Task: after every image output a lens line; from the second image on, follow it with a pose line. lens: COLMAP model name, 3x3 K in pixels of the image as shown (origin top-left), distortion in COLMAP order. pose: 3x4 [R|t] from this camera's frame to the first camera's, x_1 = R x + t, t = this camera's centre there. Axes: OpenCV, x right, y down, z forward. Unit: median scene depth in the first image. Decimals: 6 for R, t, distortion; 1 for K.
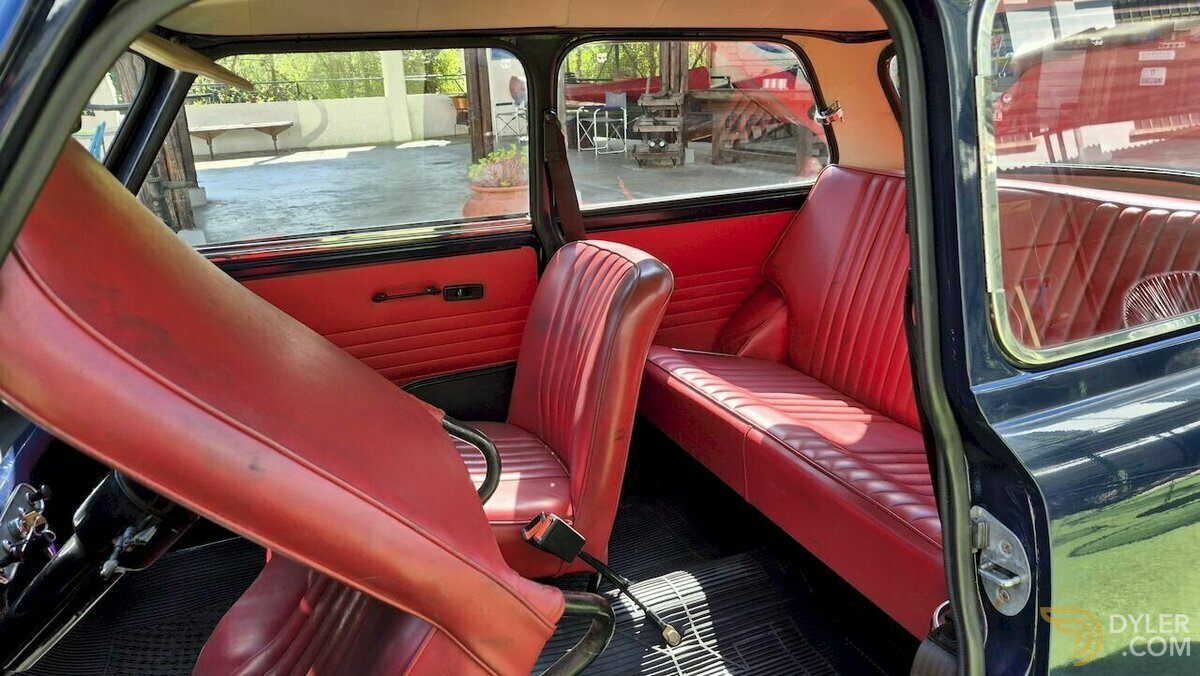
lens RADIAL K [[836.6, 0, 580.0], [0, 836.6, 332.2], [0, 0, 1]] dist [0.094022, -0.101763]
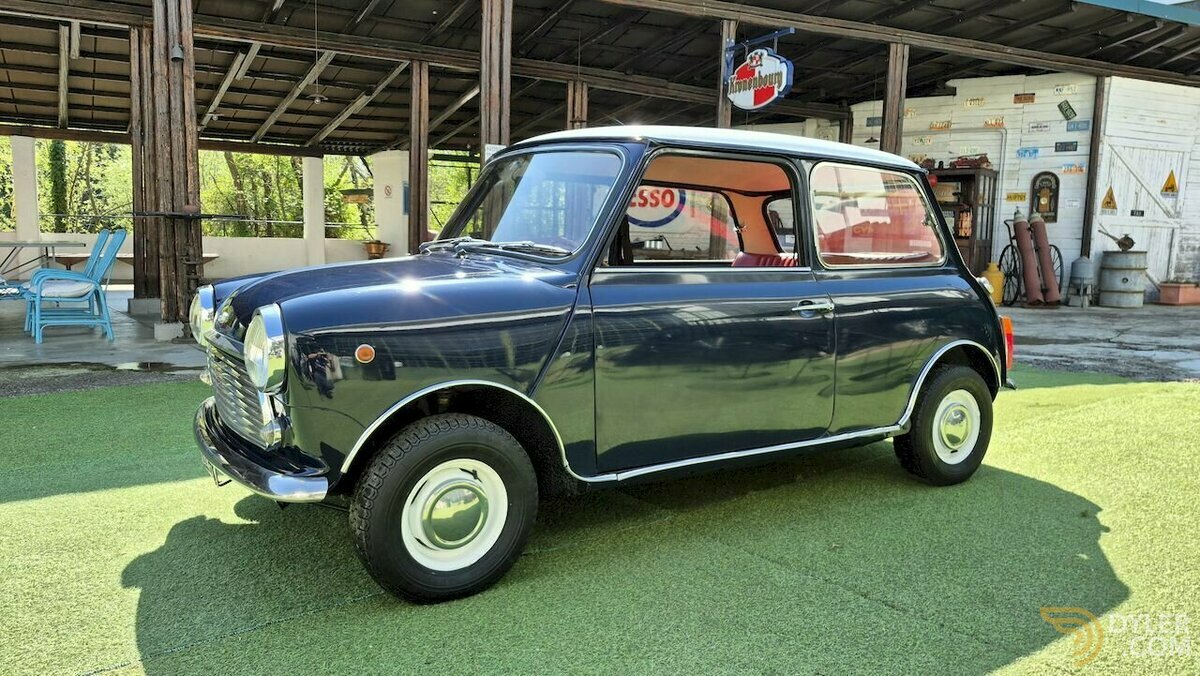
lens RADIAL K [[836.6, 0, 580.0], [0, 836.6, 332.2], [0, 0, 1]] dist [0.094022, -0.101763]
pose [[0.982328, 0.046838, 0.181210, -0.469681], [-0.010667, 0.980618, -0.195640, 0.414655], [-0.186861, 0.190249, 0.963788, -0.902984]]
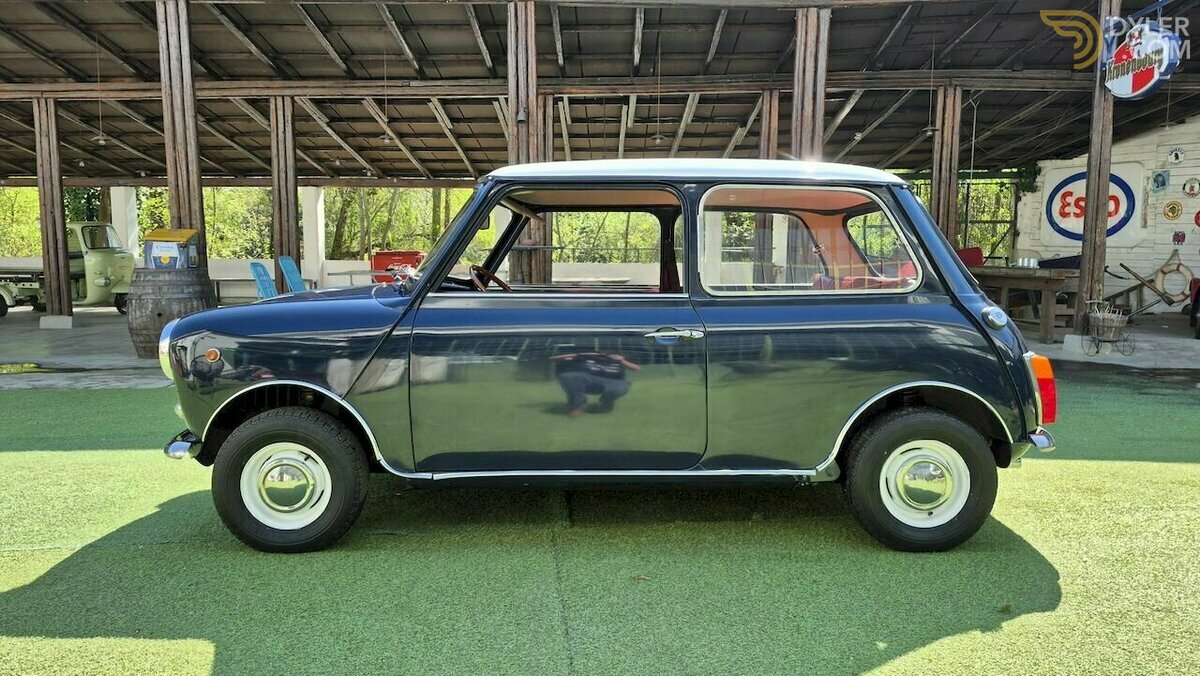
lens RADIAL K [[816.9, 0, 591.0], [0, 816.9, 335.1], [0, 0, 1]] dist [0.095223, -0.105207]
pose [[0.922405, 0.085822, -0.376567, 0.555637], [-0.157686, 0.973719, -0.164336, 0.335932], [0.352567, 0.210964, 0.911697, -0.896632]]
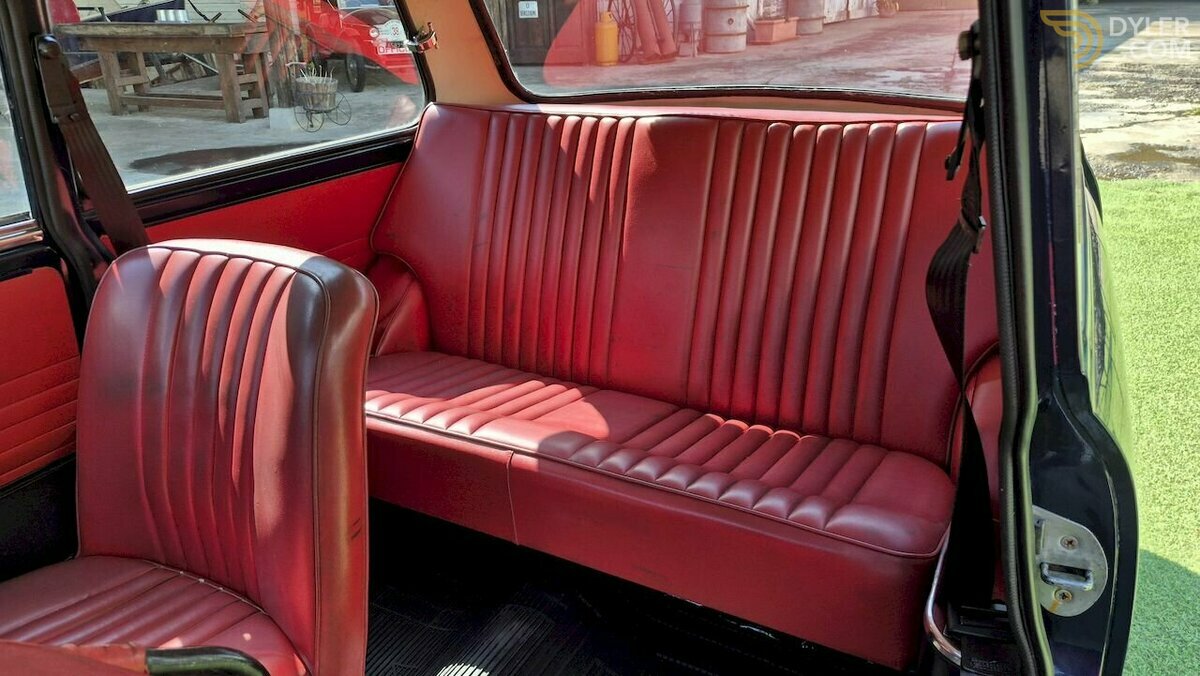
lens RADIAL K [[836.6, 0, 580.0], [0, 836.6, 332.2], [0, 0, 1]] dist [0.094022, -0.101763]
pose [[0.774705, -0.227451, 0.589999, -0.130323], [0.188204, 0.973719, 0.128256, -0.060216], [-0.603665, 0.011679, 0.797152, 0.265450]]
